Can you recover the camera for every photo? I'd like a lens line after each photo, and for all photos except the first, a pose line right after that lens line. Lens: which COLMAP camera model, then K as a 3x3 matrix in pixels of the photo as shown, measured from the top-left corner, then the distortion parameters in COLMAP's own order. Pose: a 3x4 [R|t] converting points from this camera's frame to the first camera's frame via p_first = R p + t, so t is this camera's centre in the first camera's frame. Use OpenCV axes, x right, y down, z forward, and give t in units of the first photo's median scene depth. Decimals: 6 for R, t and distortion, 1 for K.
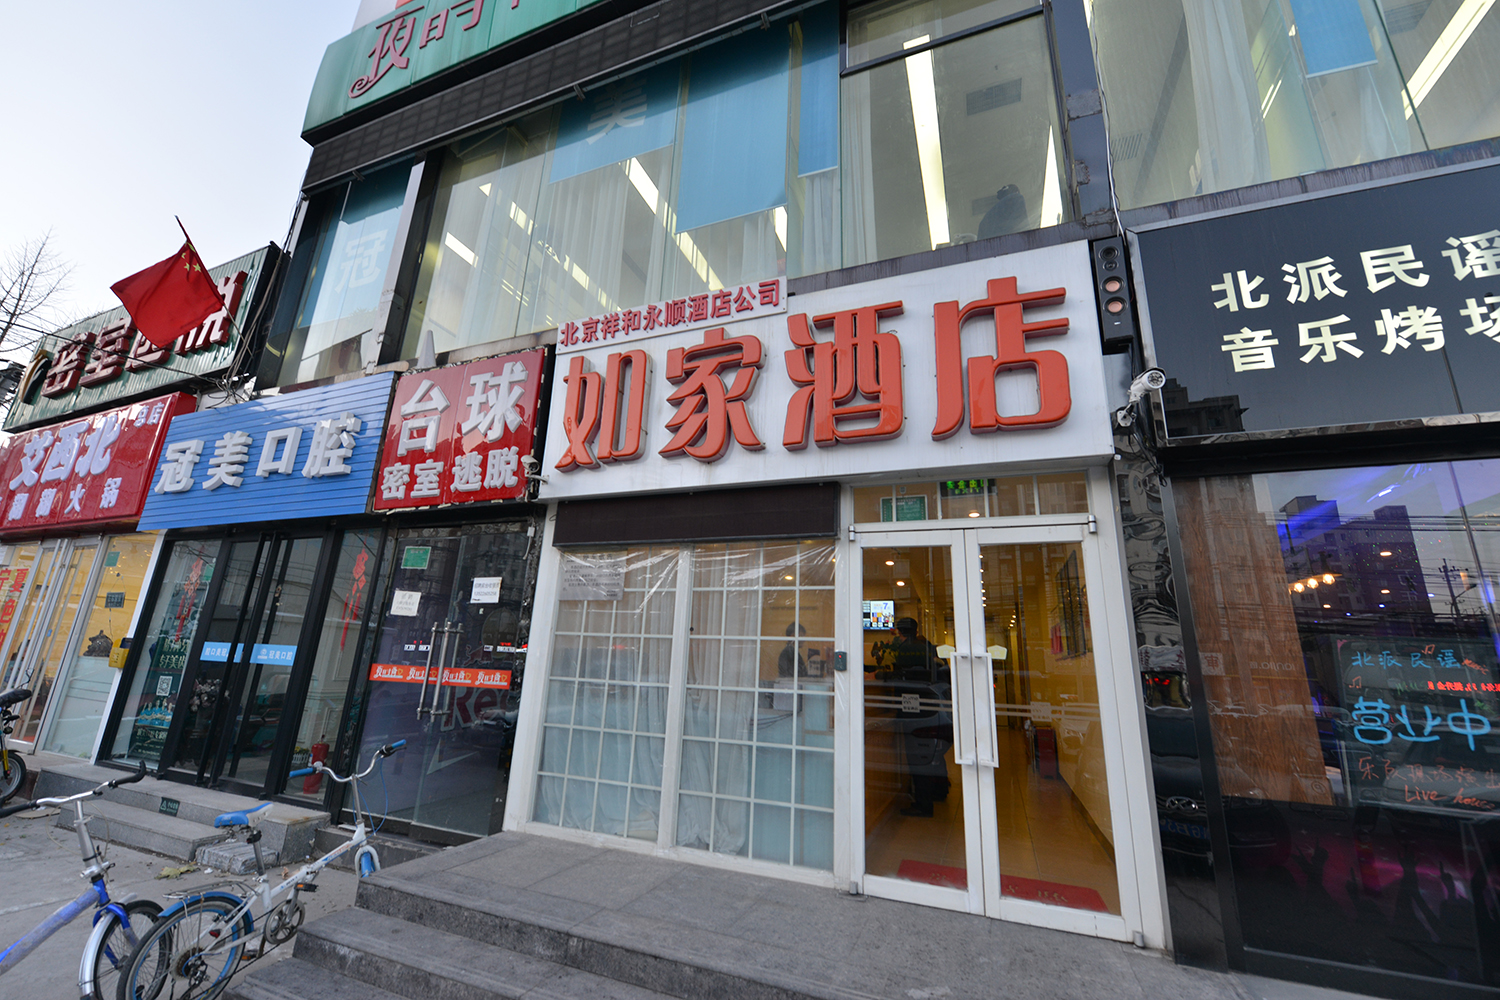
lens RADIAL K [[598.2, 0, 746.5], [0, 598.2, 500.6], [0, 0, 1]] dist [-0.007908, 0.000378]
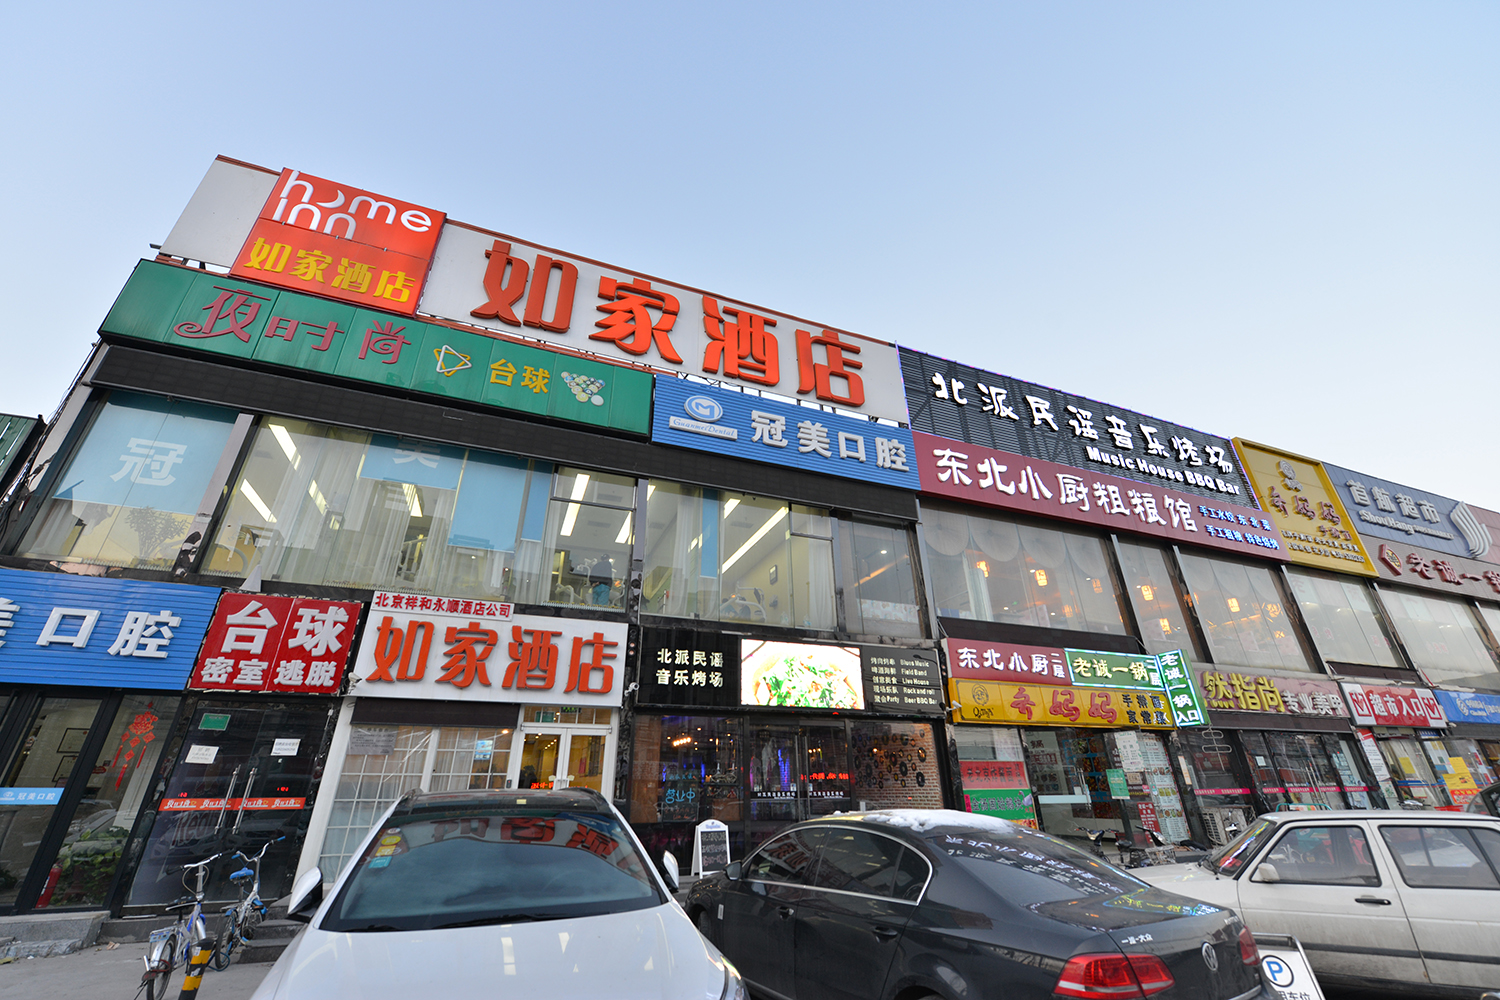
lens RADIAL K [[598.2, 0, 747.0], [0, 598.2, 498.0], [0, 0, 1]] dist [-0.007908, 0.000378]
pose [[0.725419, 0.257901, 0.638164, -0.837492], [-0.146597, 0.963768, -0.222847, -0.384093], [-0.672515, 0.068104, 0.736943, -1.287477]]
